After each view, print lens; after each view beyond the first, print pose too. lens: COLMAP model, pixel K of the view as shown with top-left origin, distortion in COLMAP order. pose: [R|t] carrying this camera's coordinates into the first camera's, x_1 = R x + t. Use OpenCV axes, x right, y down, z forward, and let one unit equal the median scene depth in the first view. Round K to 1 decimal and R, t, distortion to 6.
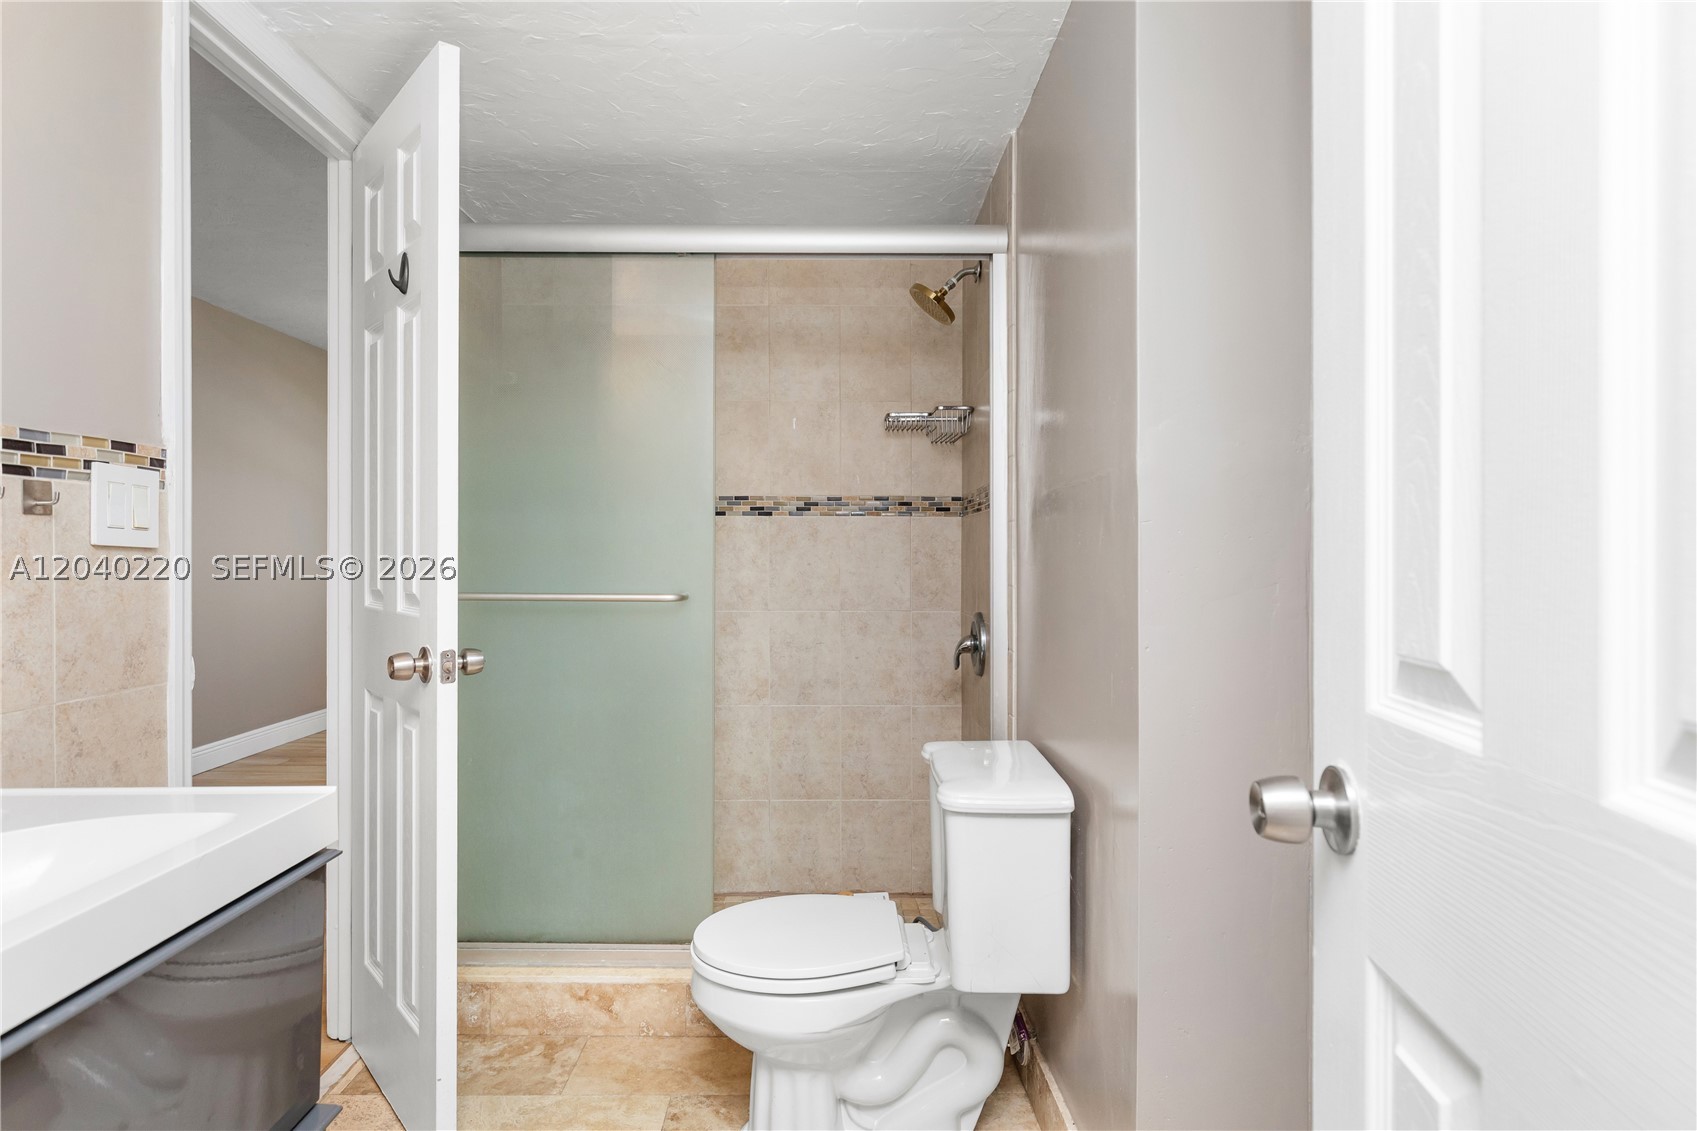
lens RADIAL K [[949.9, 0, 841.7], [0, 949.9, 559.5], [0, 0, 1]] dist [0.001441, -0.000111]
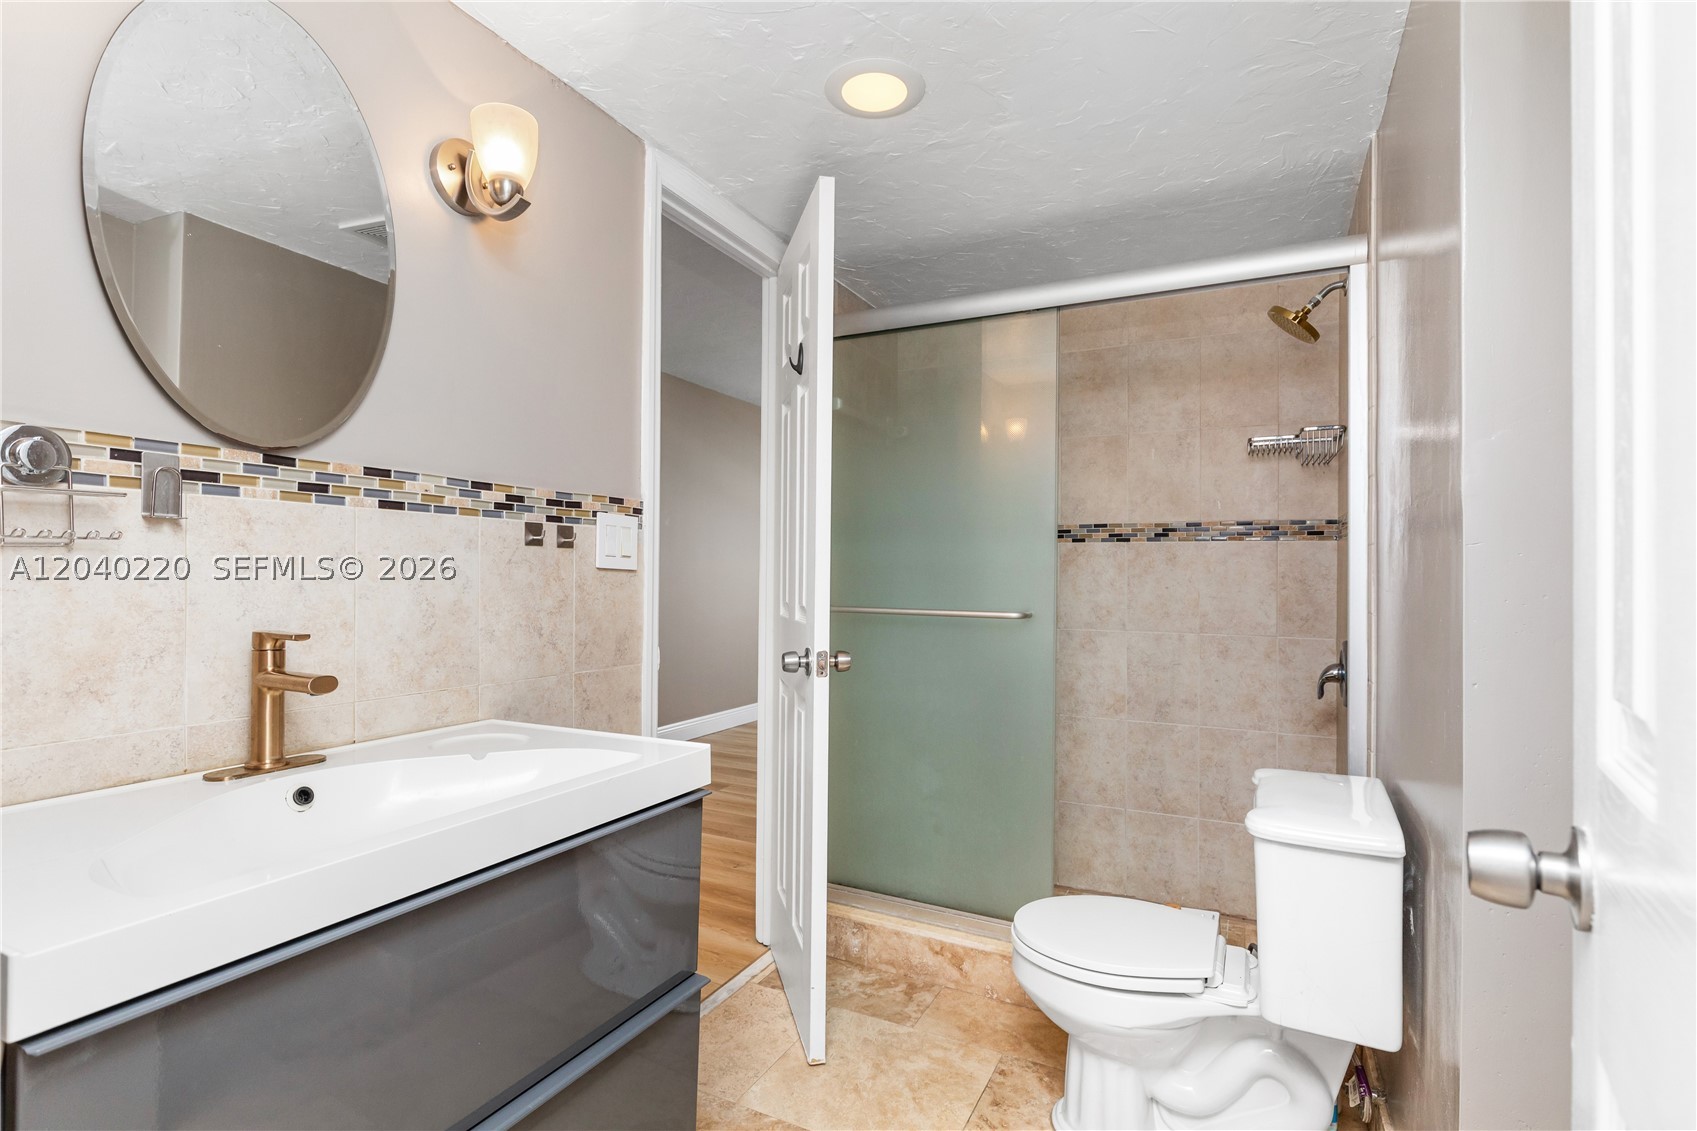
lens RADIAL K [[844.9, 0, 811.7], [0, 844.9, 573.3], [0, 0, 1]] dist [-0.003345, -0.001150]
pose [[0.878799, 0.005406, -0.477162, 0.112851], [-0.010160, 0.999921, -0.007383, -0.000205], [0.477085, 0.011336, 0.878784, -0.001849]]
